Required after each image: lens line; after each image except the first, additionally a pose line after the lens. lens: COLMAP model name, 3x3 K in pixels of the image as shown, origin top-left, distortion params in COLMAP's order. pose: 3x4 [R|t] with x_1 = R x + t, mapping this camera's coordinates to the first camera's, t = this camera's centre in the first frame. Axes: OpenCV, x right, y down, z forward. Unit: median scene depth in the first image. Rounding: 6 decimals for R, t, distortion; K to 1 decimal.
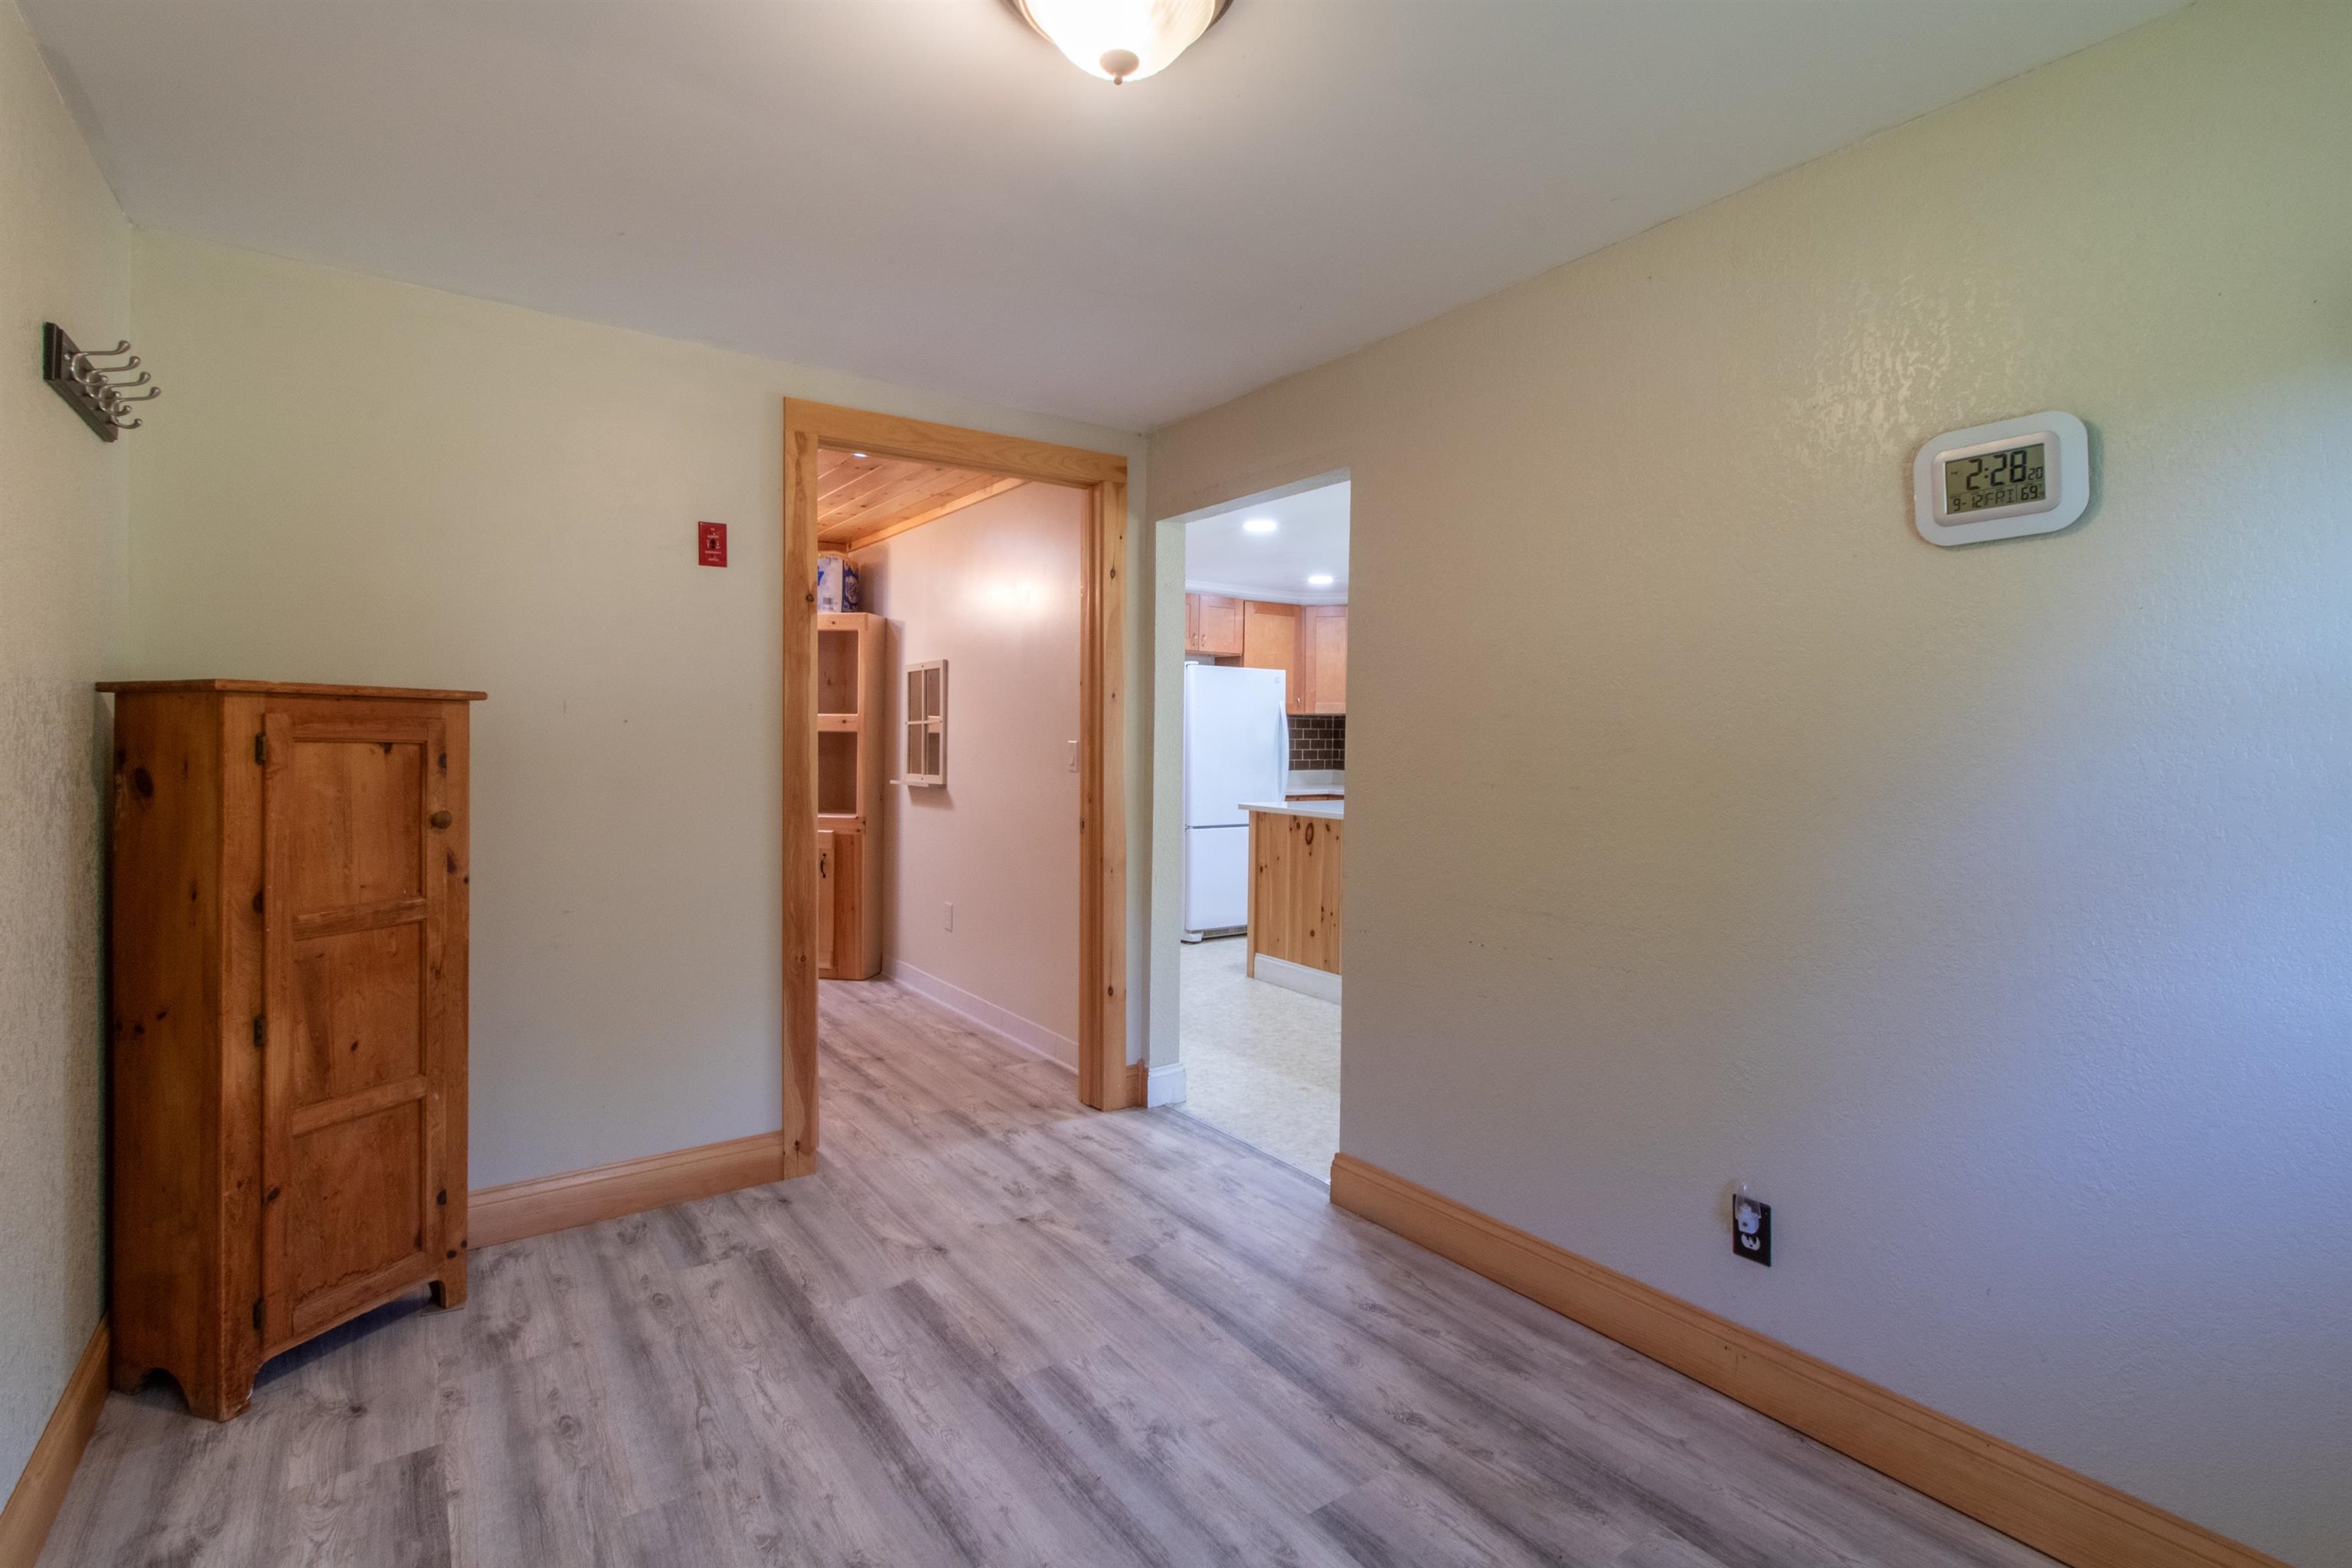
lens RADIAL K [[1098.8, 0, 1180.4], [0, 1098.8, 749.0], [0, 0, 1]] dist [-0.002811, 0.000173]
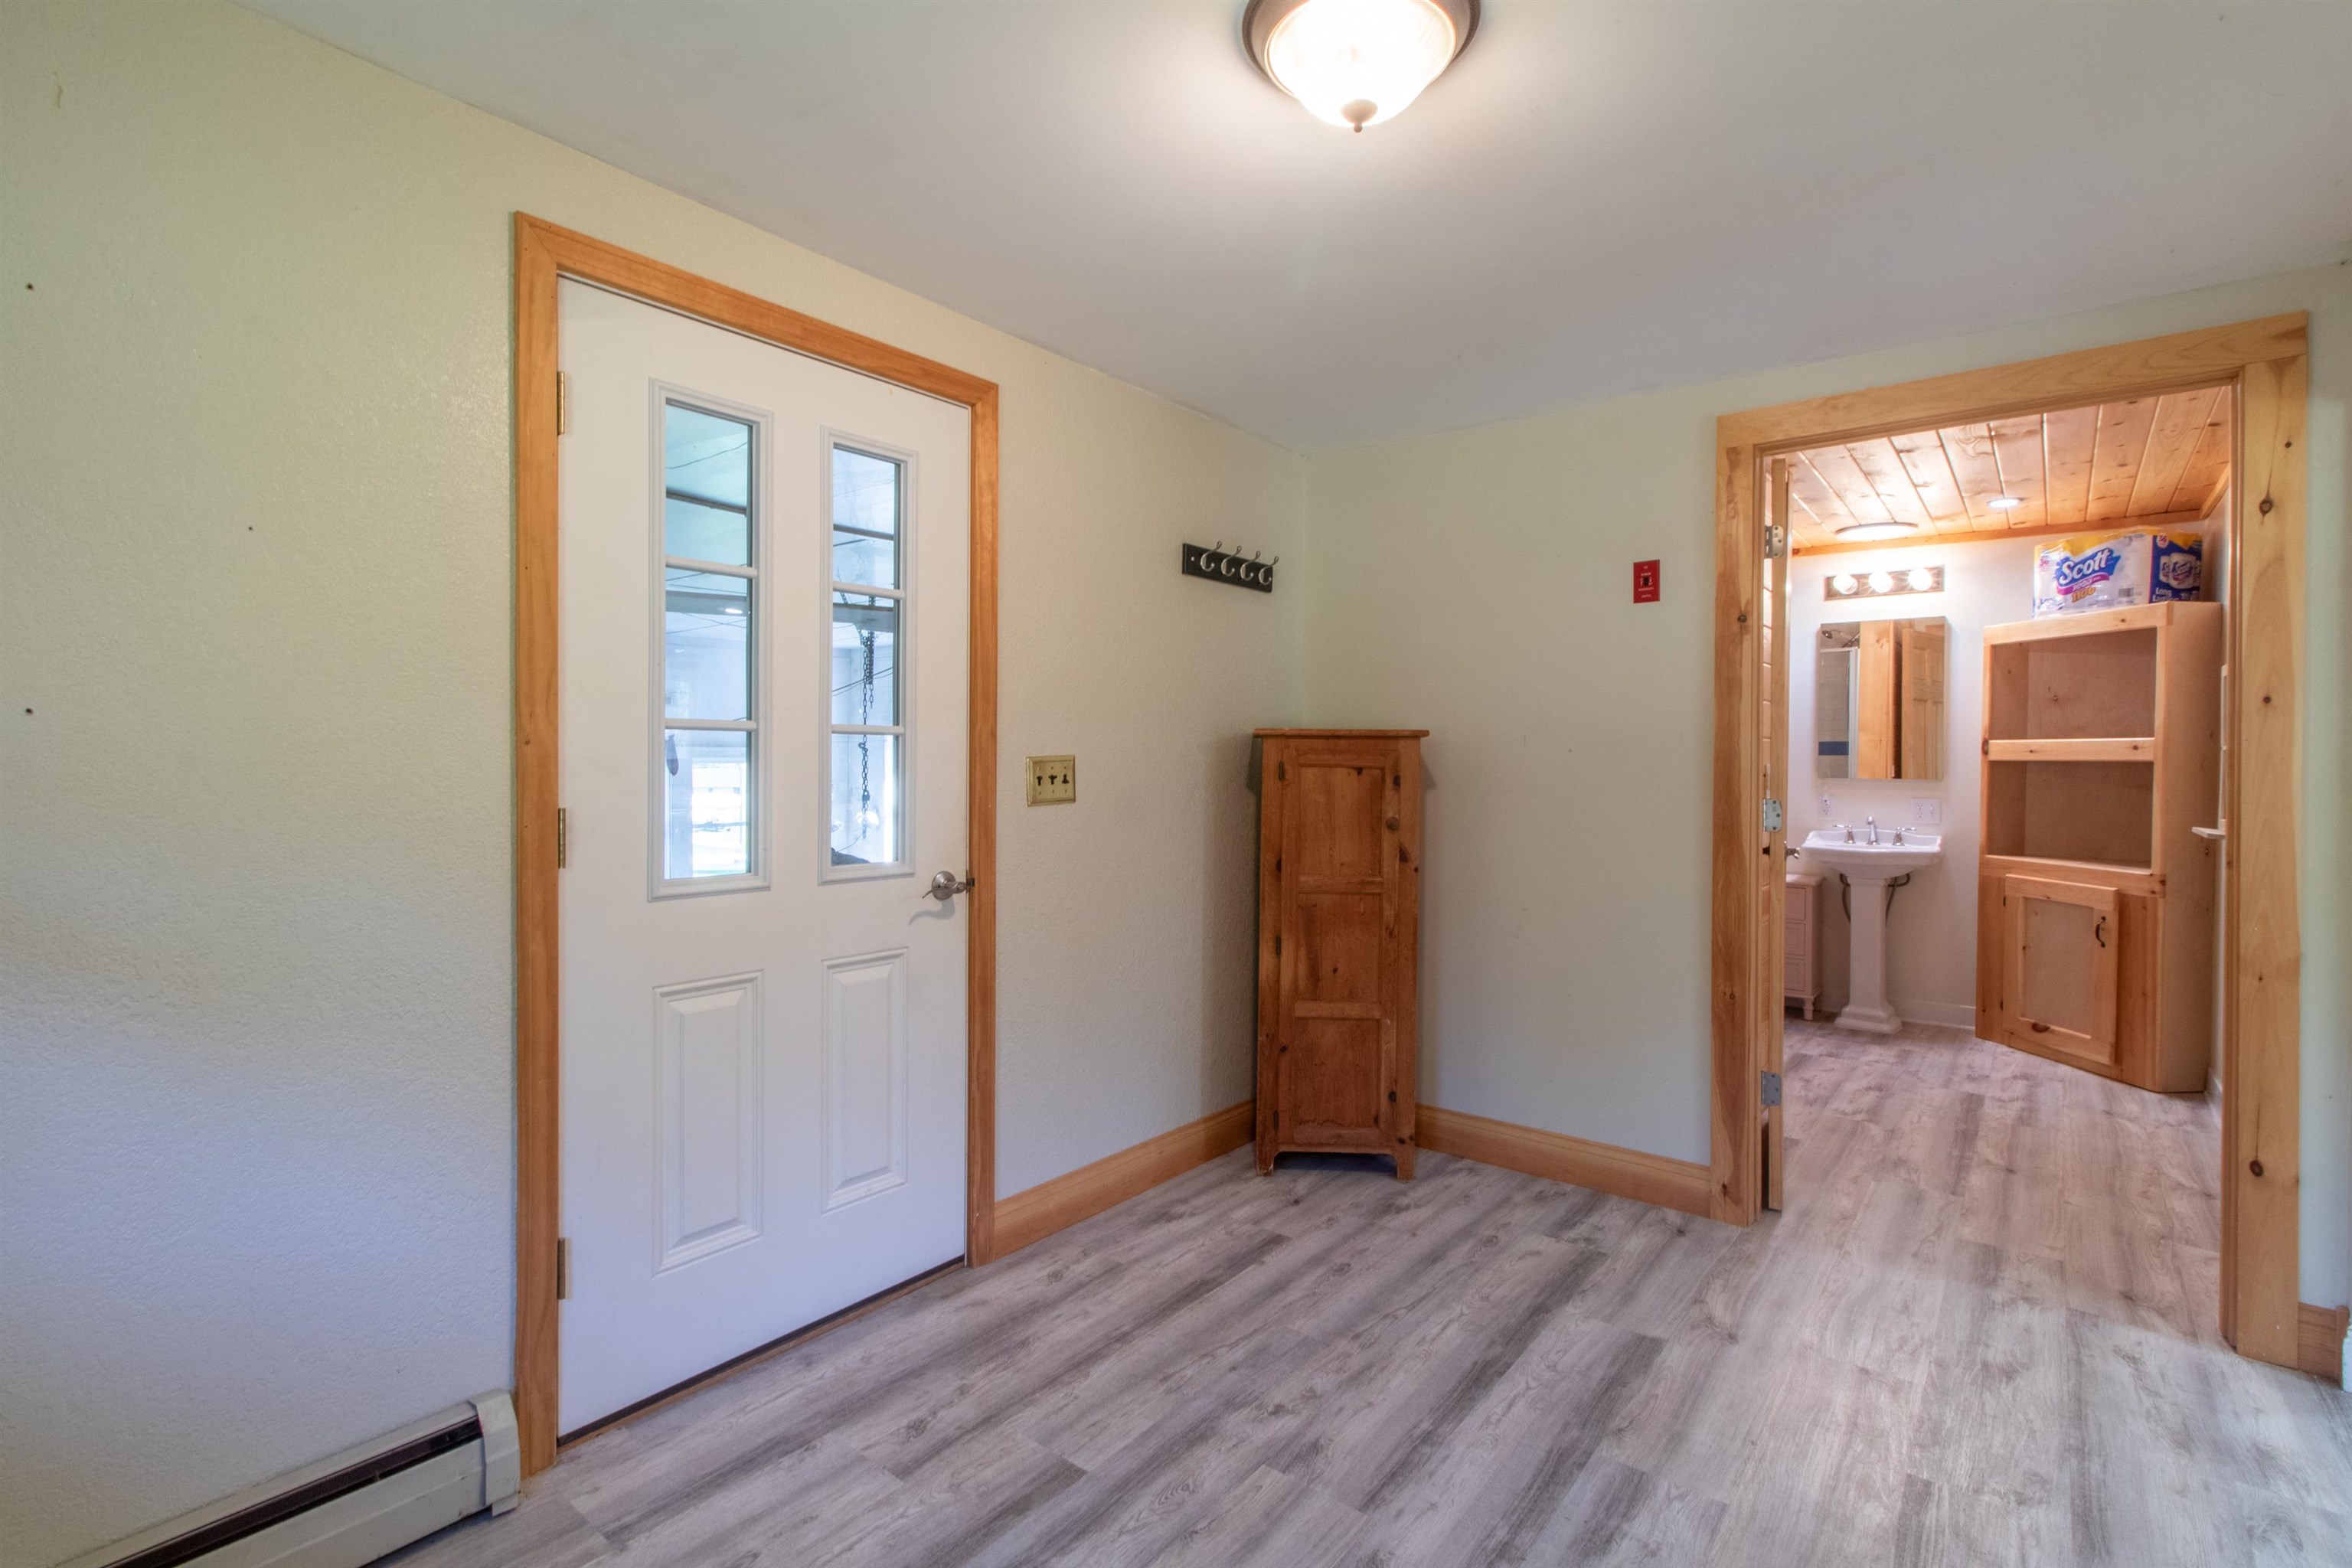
lens RADIAL K [[1087.3, 0, 1178.0], [0, 1087.3, 772.3], [0, 0, 1]] dist [-0.001676, 0.000149]
pose [[0.271115, 0.006222, -0.962527, 0.513699], [-0.014575, 0.999891, 0.002358, 0.000554], [0.962437, 0.013389, 0.271176, 0.325229]]
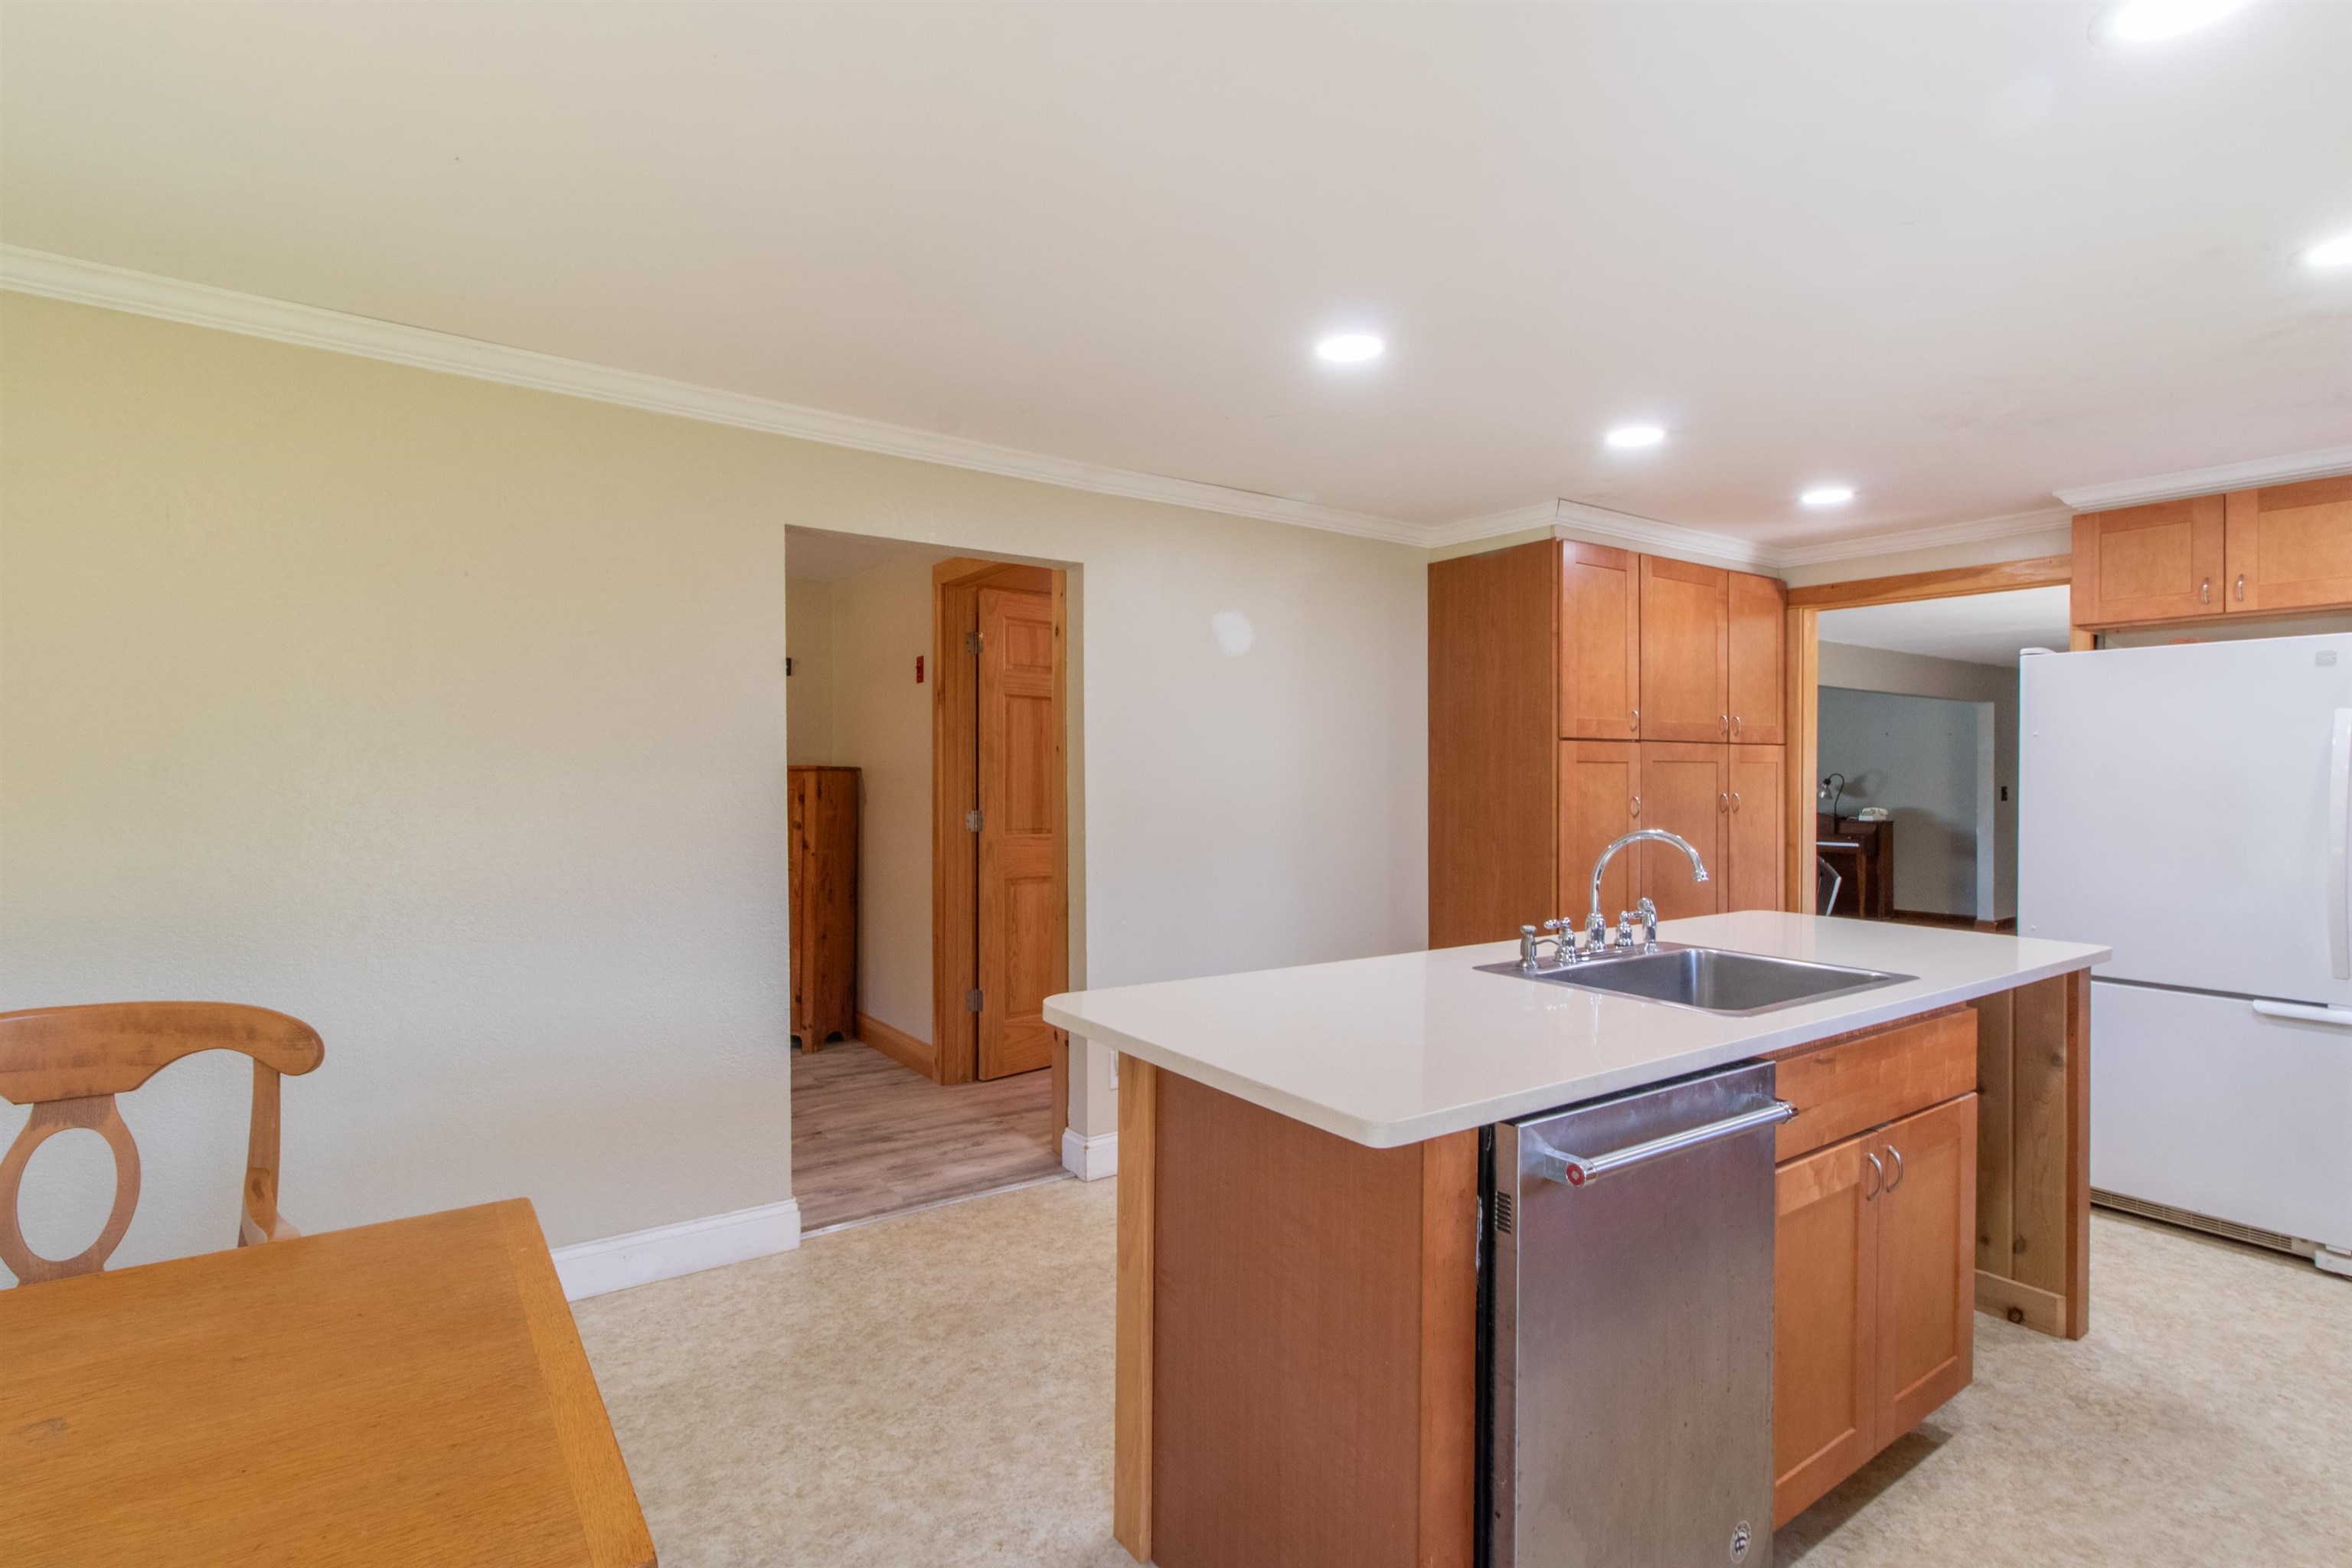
lens RADIAL K [[1087.3, 0, 1178.0], [0, 1087.3, 772.3], [0, 0, 1]] dist [-0.001676, 0.000149]
pose [[0.009207, -0.017045, -0.999812, 1.343459], [-0.013876, 0.999756, -0.017172, -0.013180], [0.999861, 0.014032, 0.008968, 1.546571]]
